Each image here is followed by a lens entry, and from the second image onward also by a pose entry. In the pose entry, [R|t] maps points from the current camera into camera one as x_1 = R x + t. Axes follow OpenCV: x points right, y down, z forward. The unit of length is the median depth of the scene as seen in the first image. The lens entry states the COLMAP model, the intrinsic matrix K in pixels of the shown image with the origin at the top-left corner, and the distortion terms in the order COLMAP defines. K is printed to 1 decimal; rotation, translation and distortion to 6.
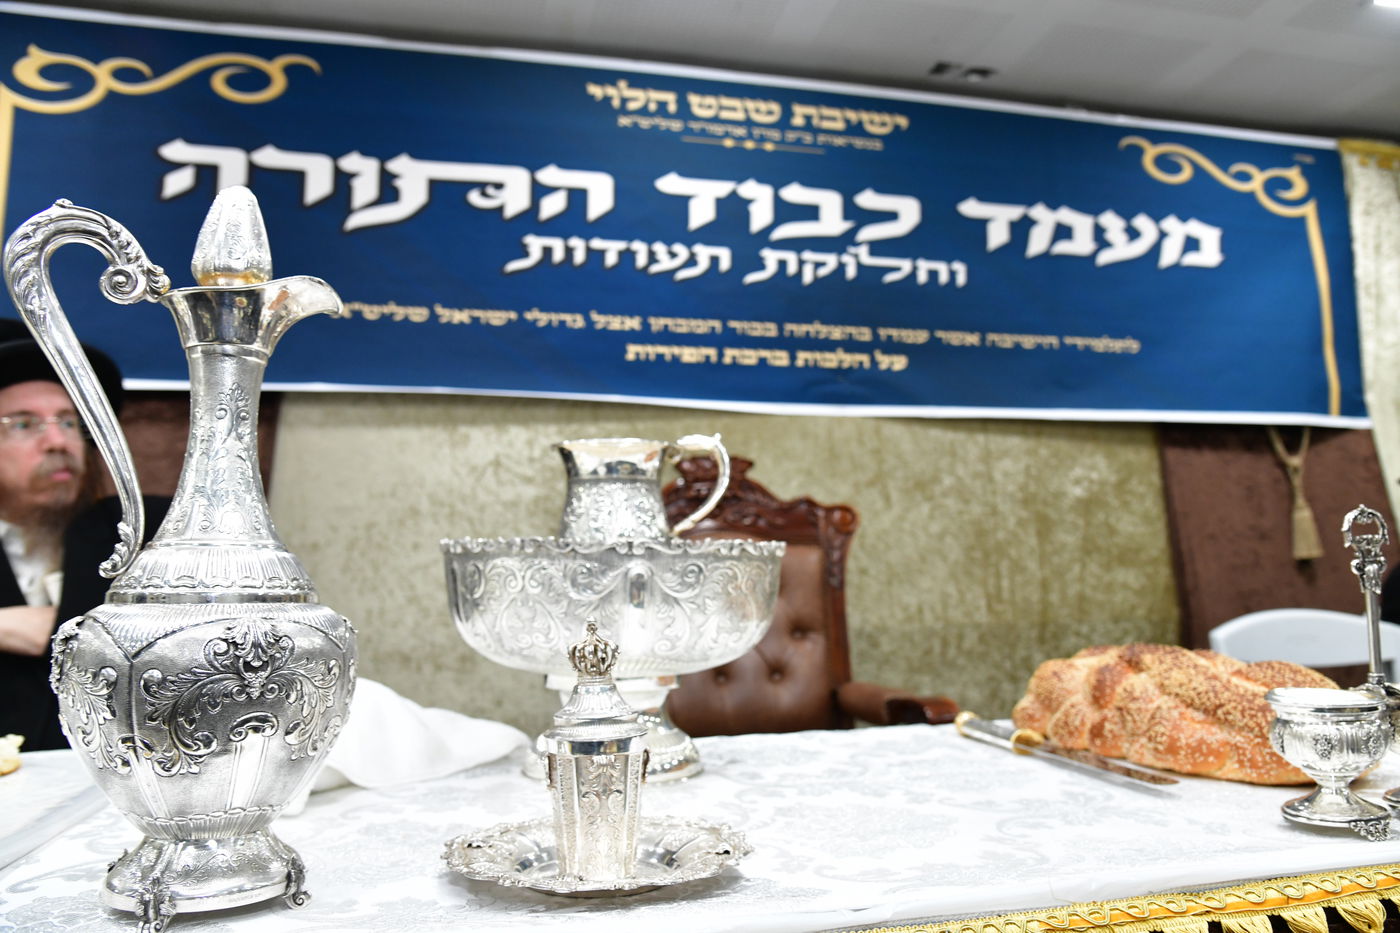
lens RADIAL K [[1068.8, 0, 715.9], [0, 1068.8, 466.1], [0, 0, 1]] dist [-0.091266, 0.076956]
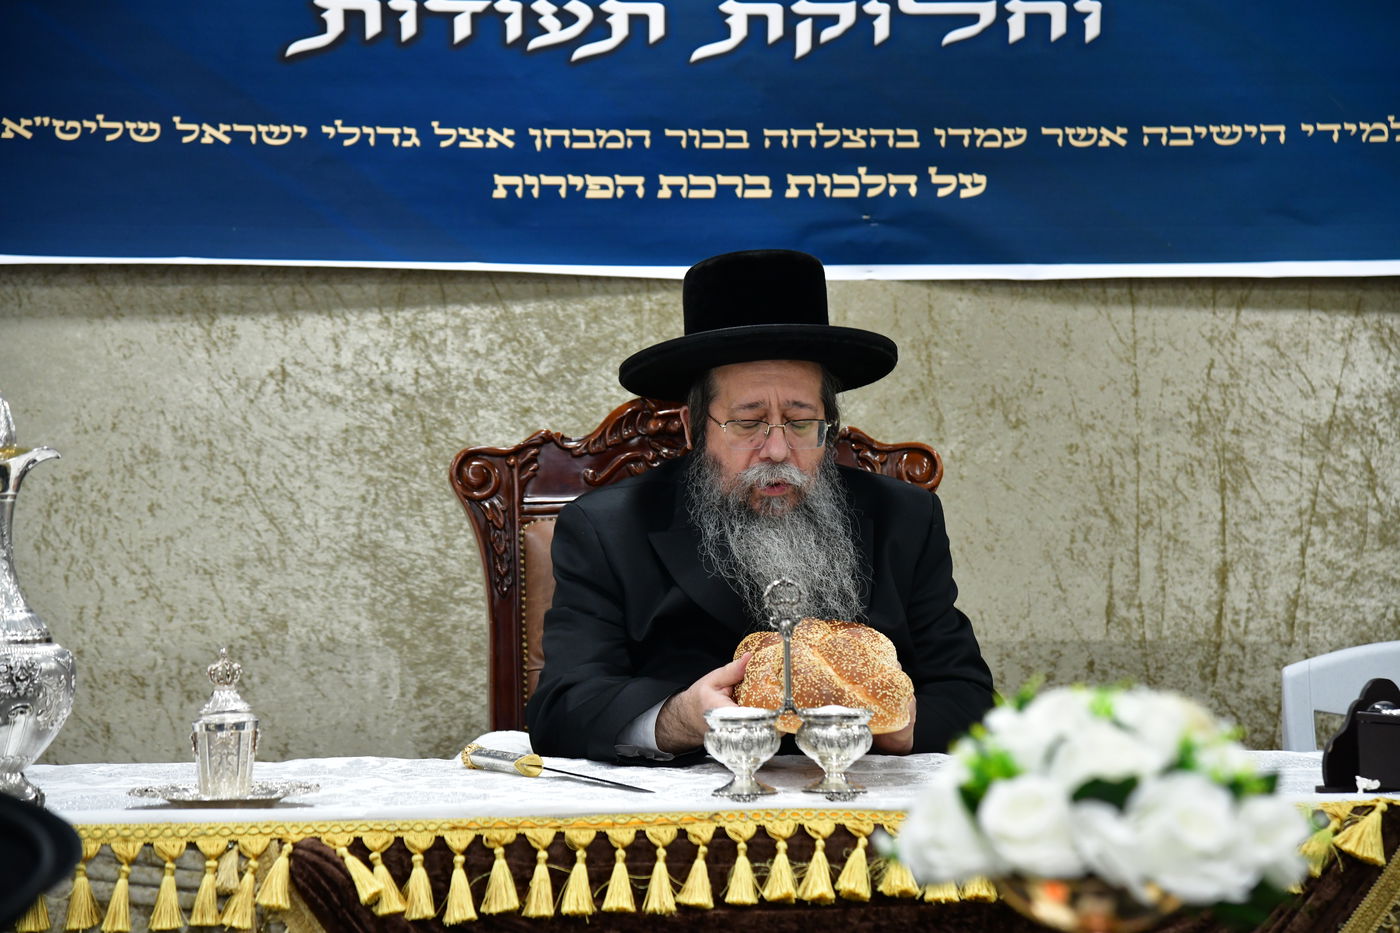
lens RADIAL K [[3894.9, 0, 700.0], [0, 3894.9, 466.5], [0, 0, 1]] dist [1.029916, -1.016529]
pose [[0.987300, 0.010346, -0.158527, 0.376331], [0.008322, 0.993139, 0.116644, -0.201454], [0.158646, -0.116482, 0.980440, -1.153084]]
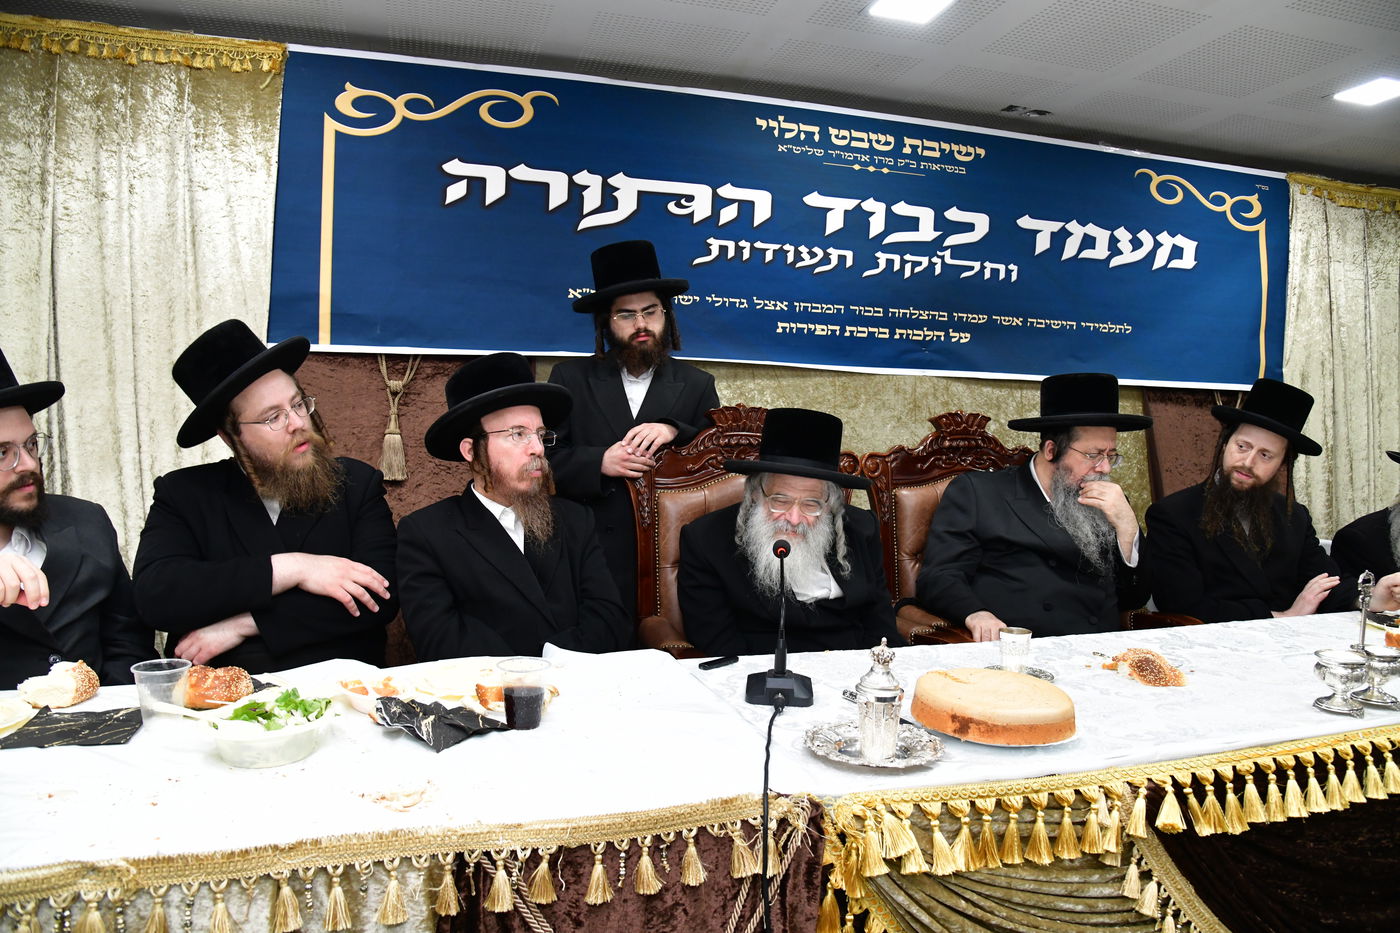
lens RADIAL K [[964.0, 0, 707.6], [0, 964.0, 468.9], [0, 0, 1]] dist [-0.116653, 0.066102]
pose [[0.997663, 0.034553, 0.058952, -0.227708], [-0.043962, 0.985038, 0.166634, -0.124770], [-0.052312, -0.168836, 0.984255, -0.210797]]
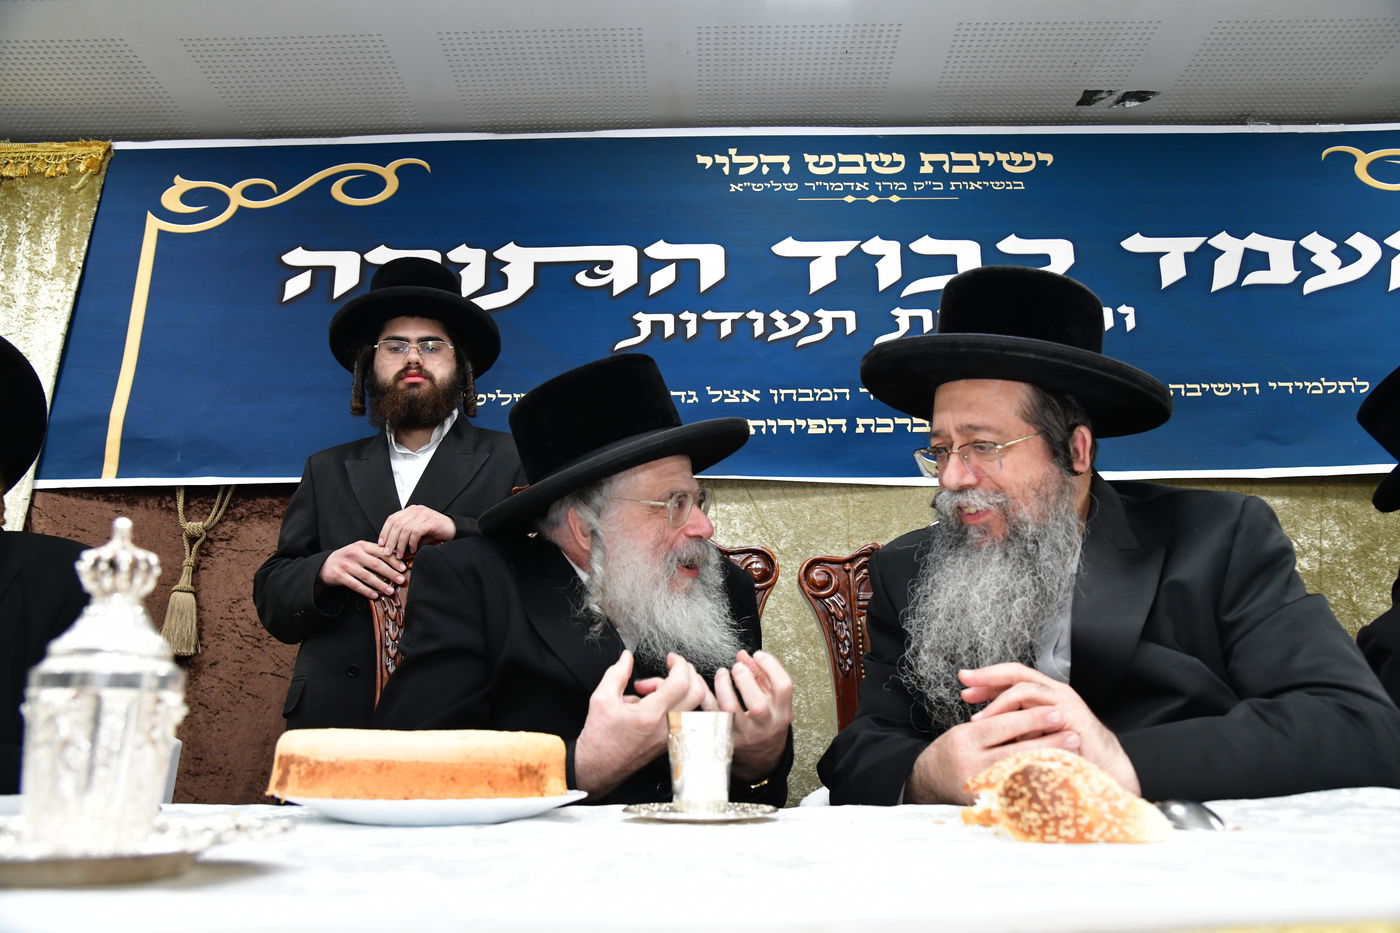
lens RADIAL K [[1074.9, 0, 700.4], [0, 1074.9, 464.5], [0, 0, 1]] dist [-0.079757, 0.080325]
pose [[0.970887, -0.061157, -0.231601, 0.087484], [0.028721, 0.989605, -0.140917, 0.052298], [0.237811, 0.130162, 0.962551, 0.100622]]
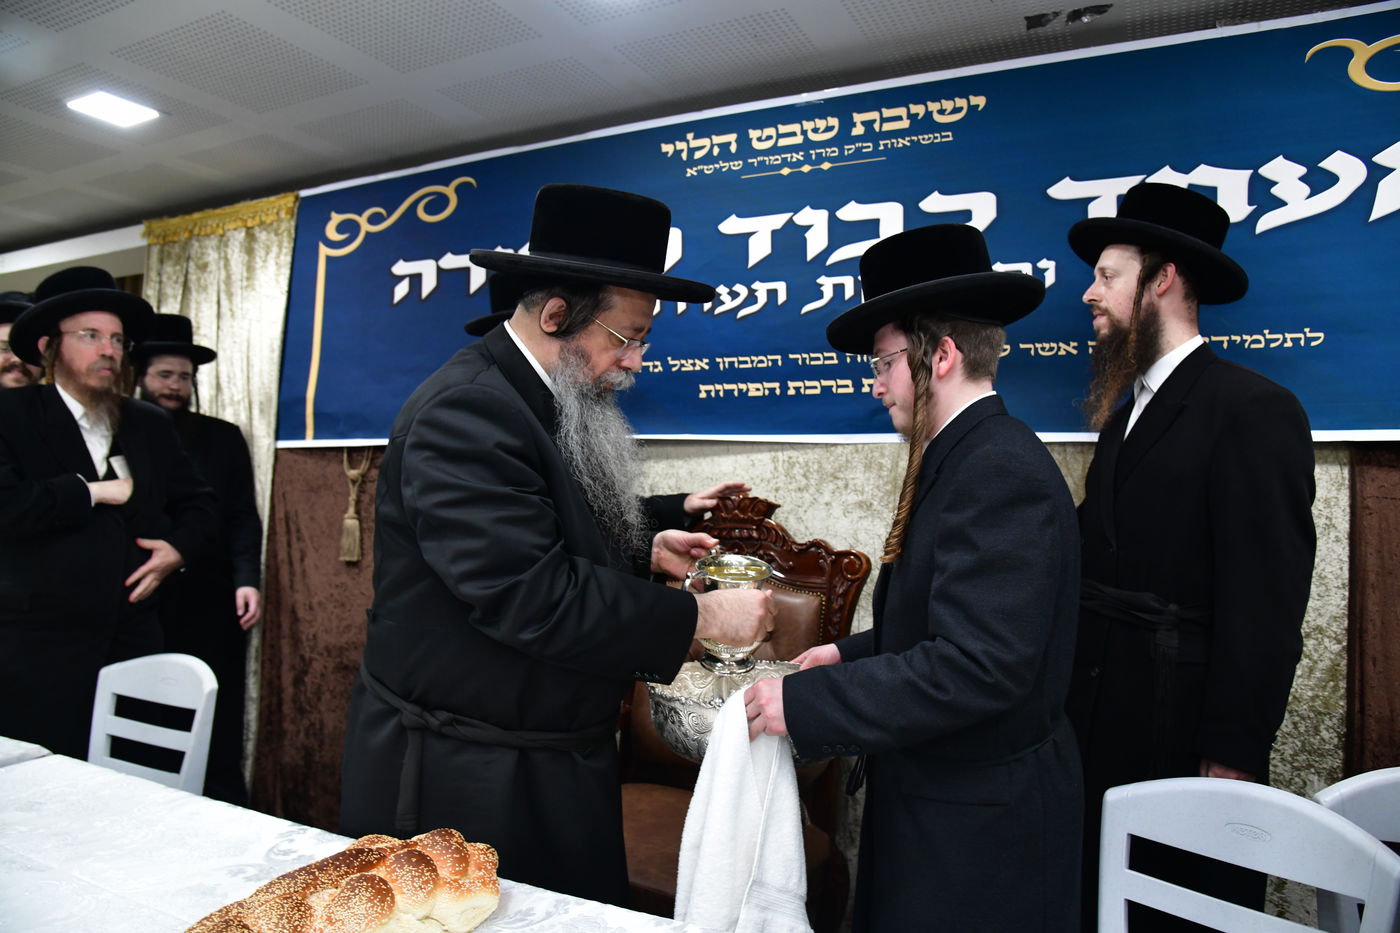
lens RADIAL K [[955.5, 0, 695.1], [0, 955.5, 473.3], [0, 0, 1]] dist [-0.137117, 0.083336]
pose [[0.759721, 0.020588, -0.649923, 0.523222], [0.054398, 0.993983, 0.095076, -0.112758], [0.647970, -0.107585, 0.754029, 0.252870]]
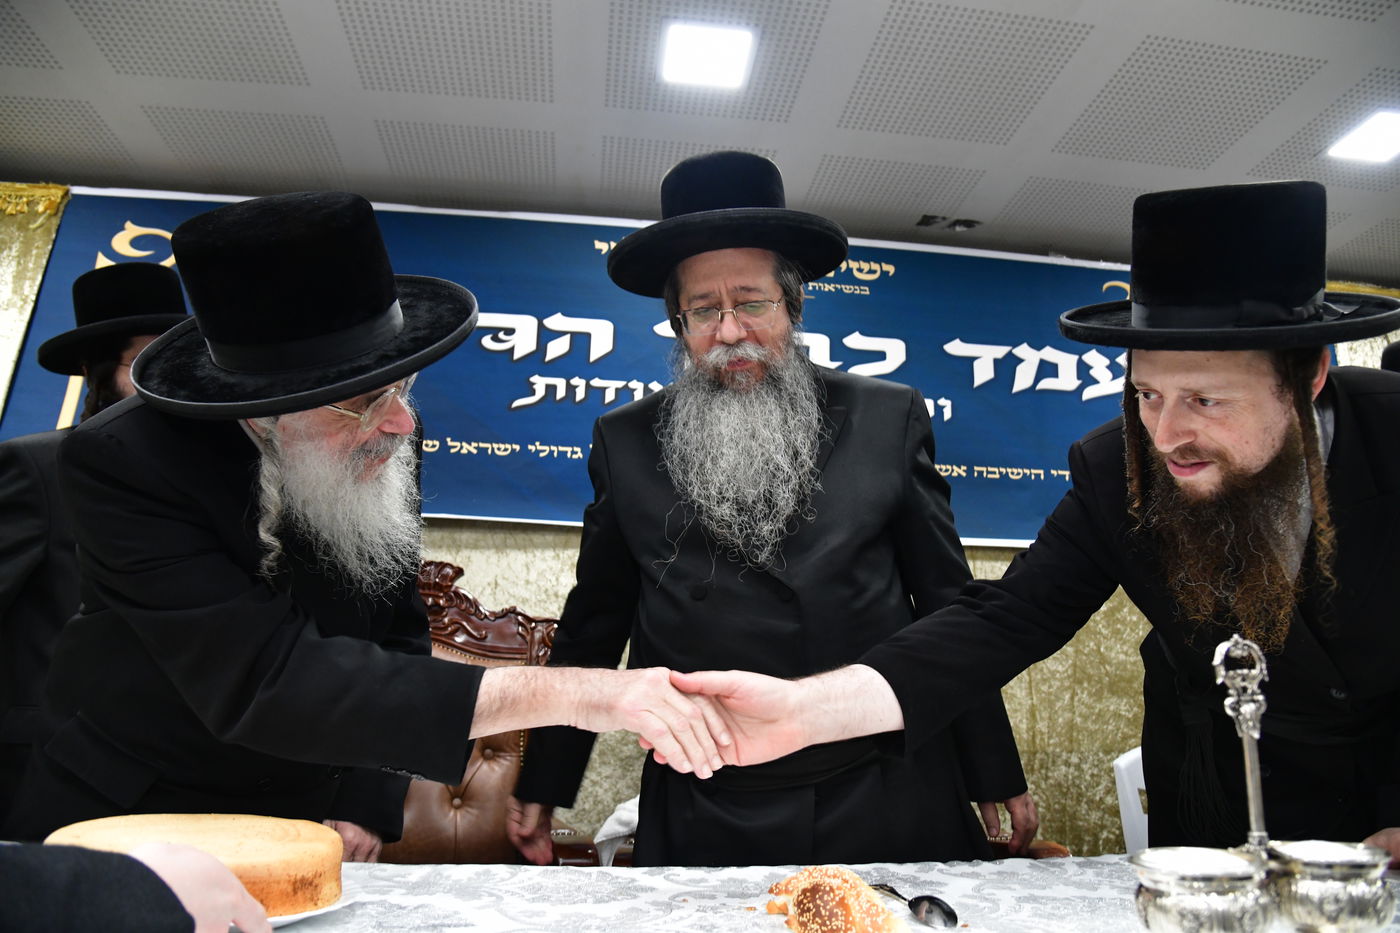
lens RADIAL K [[952.8, 0, 702.8], [0, 952.8, 469.2], [0, 0, 1]] dist [-0.123625, 0.061286]
pose [[0.994197, 0.001671, -0.107563, 0.095677], [-0.015688, 0.991441, -0.129608, 0.002410], [0.106425, 0.130544, 0.985714, 0.066225]]
